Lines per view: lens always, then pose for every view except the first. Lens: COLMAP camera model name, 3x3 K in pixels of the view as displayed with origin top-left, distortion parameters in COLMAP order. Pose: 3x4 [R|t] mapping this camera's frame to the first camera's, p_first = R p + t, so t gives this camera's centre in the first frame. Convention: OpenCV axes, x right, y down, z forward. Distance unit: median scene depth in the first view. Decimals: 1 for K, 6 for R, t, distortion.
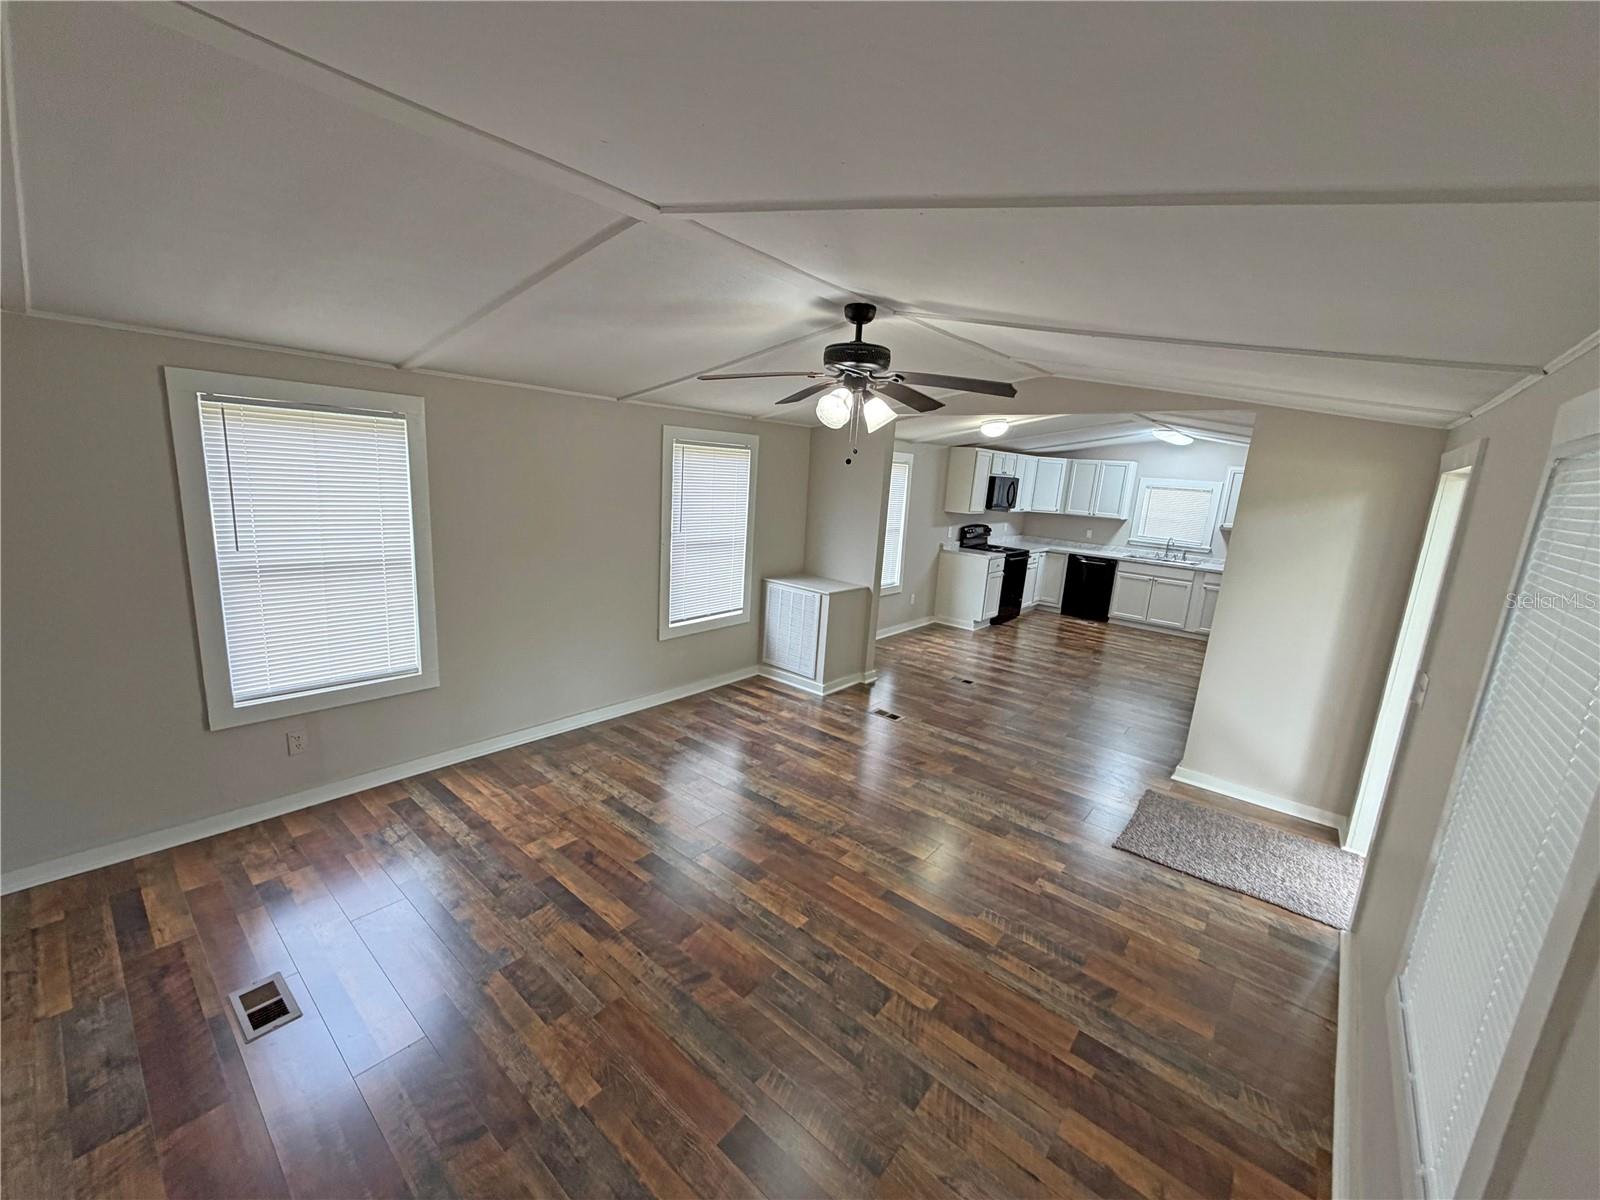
lens RADIAL K [[635.2, 0, 796.1], [0, 635.2, 601.4], [0, 0, 1]] dist [0.001312, 0.000064]
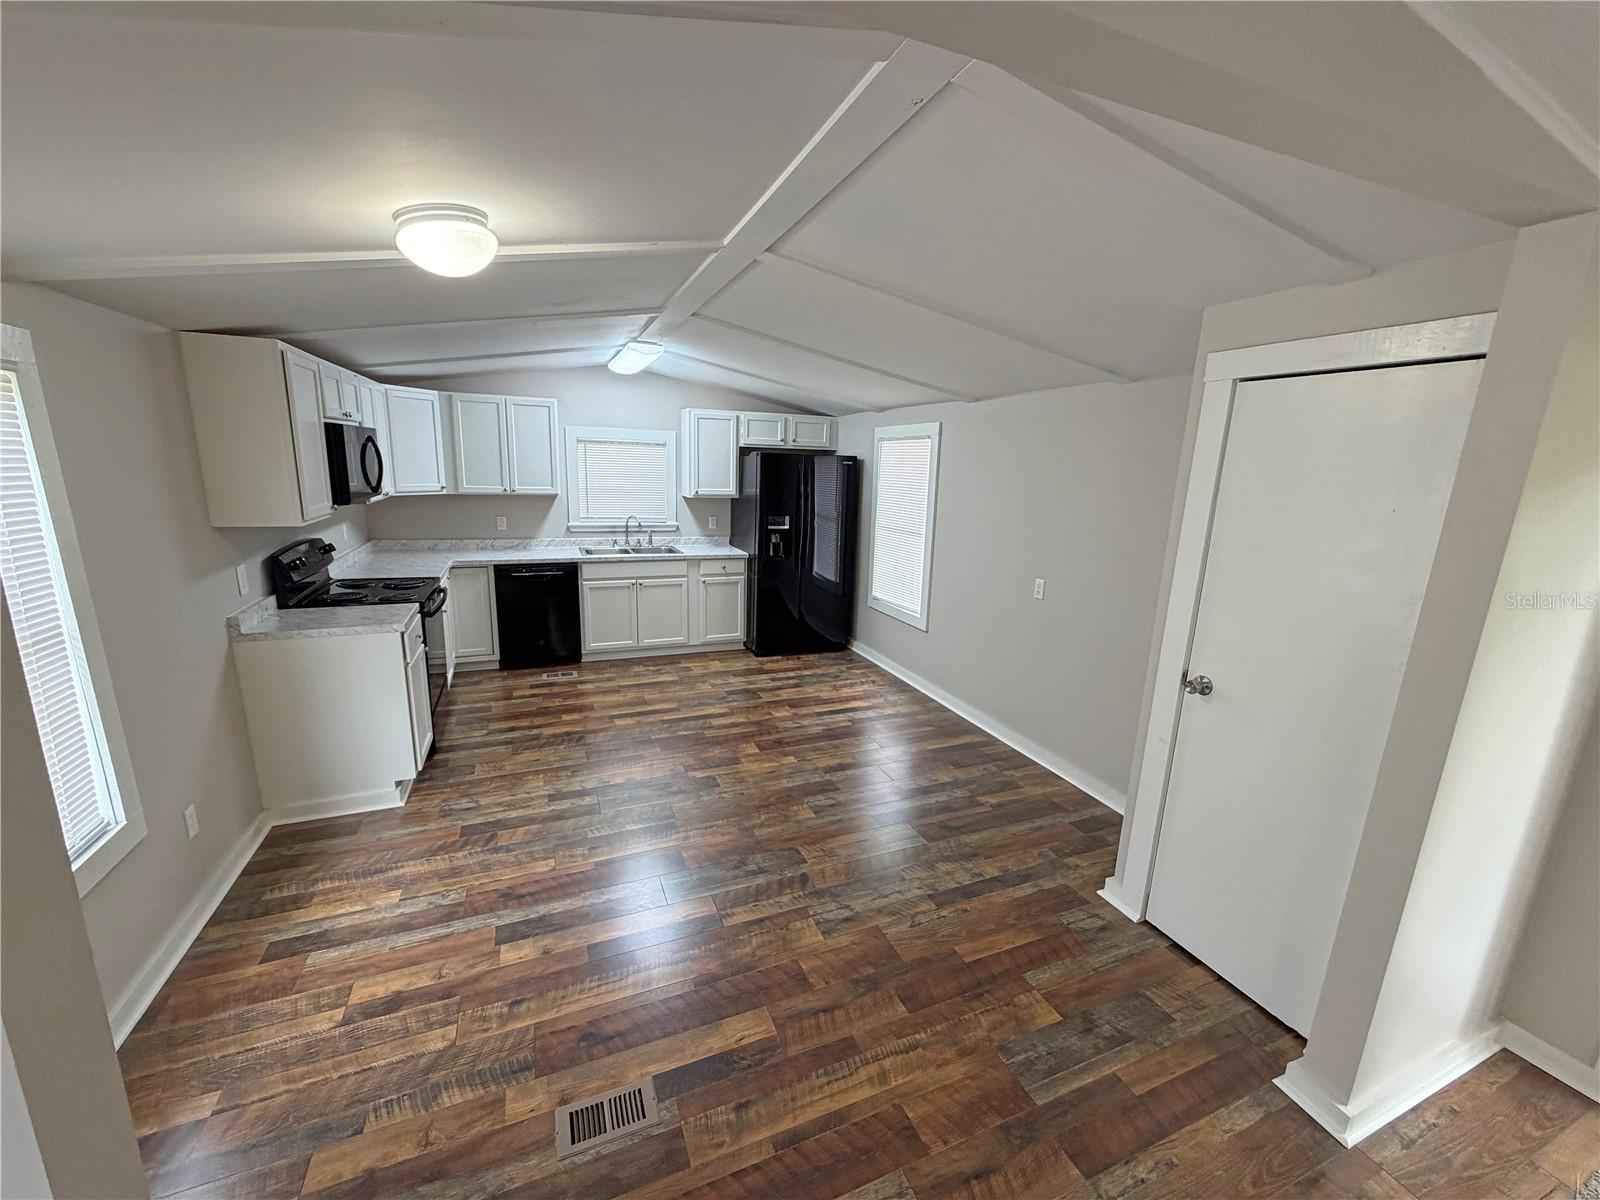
lens RADIAL K [[635.2, 0, 796.1], [0, 635.2, 601.4], [0, 0, 1]] dist [0.001312, 0.000064]
pose [[0.467175, -0.243483, 0.849978, 0.159891], [0.183109, 0.967137, 0.176402, -0.213691], [-0.864996, 0.073228, 0.496406, 1.121204]]
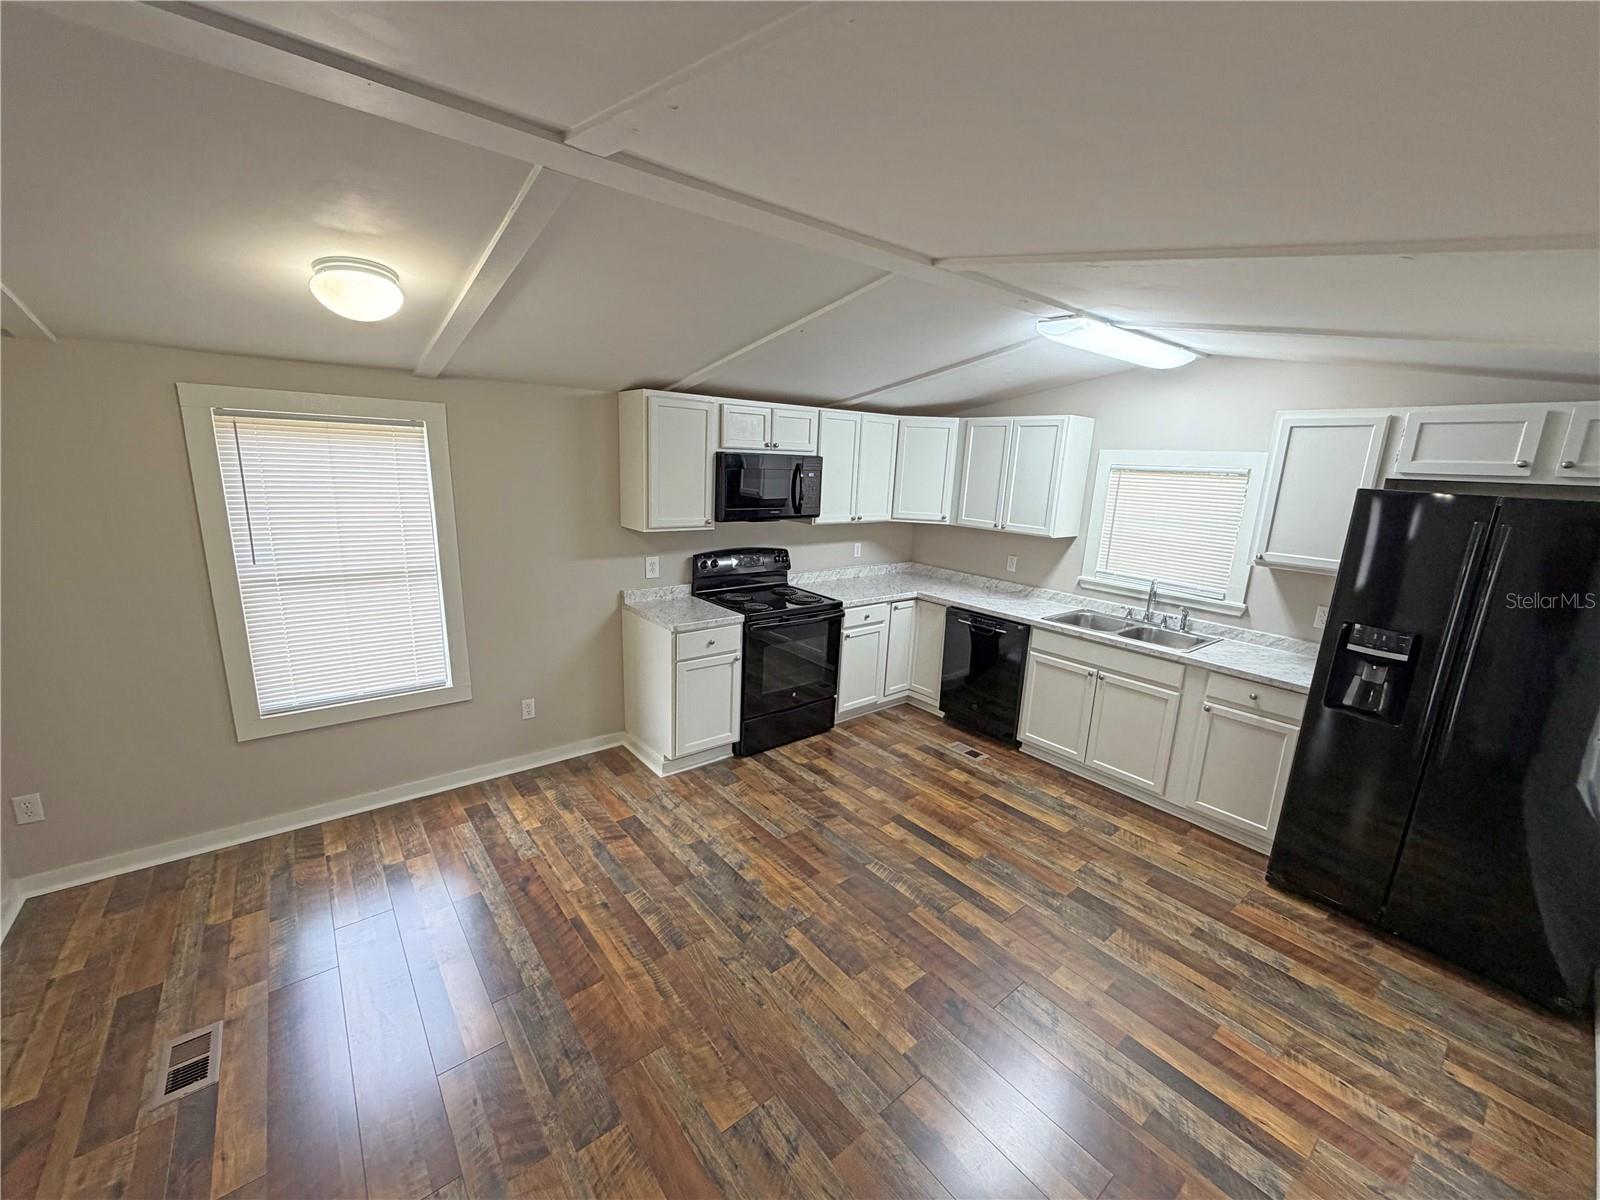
lens RADIAL K [[635.2, 0, 796.1], [0, 635.2, 601.4], [0, 0, 1]] dist [0.001312, 0.000064]
pose [[0.980334, 0.014741, -0.196795, 0.930382], [-0.014949, 0.999888, 0.000429, -0.174093], [0.196780, 0.002521, 0.980445, 1.092965]]
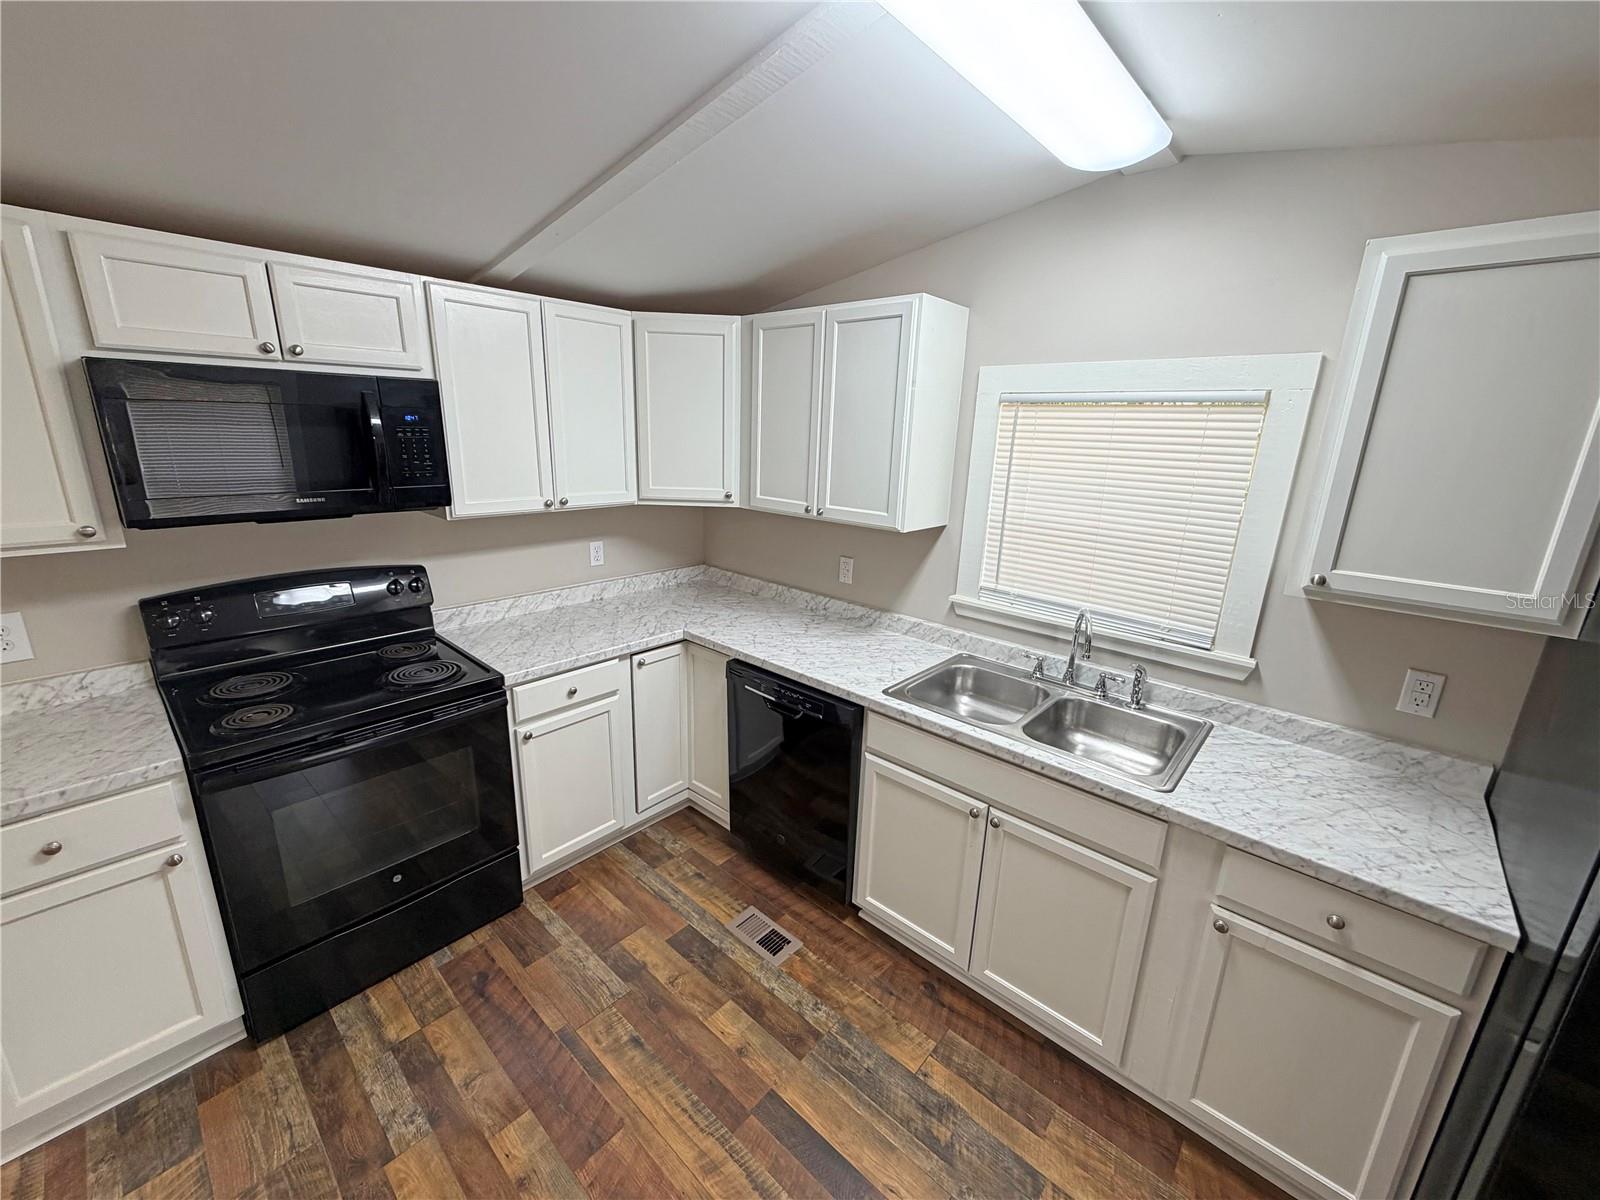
lens RADIAL K [[635.0, 0, 795.8], [0, 635.0, 600.1], [0, 0, 1]] dist [0.002481, -0.000668]
pose [[0.998614, -0.027755, -0.044720, 1.069229], [0.030170, 0.998071, 0.054261, -0.259468], [0.043127, -0.055535, 0.997525, 1.641342]]
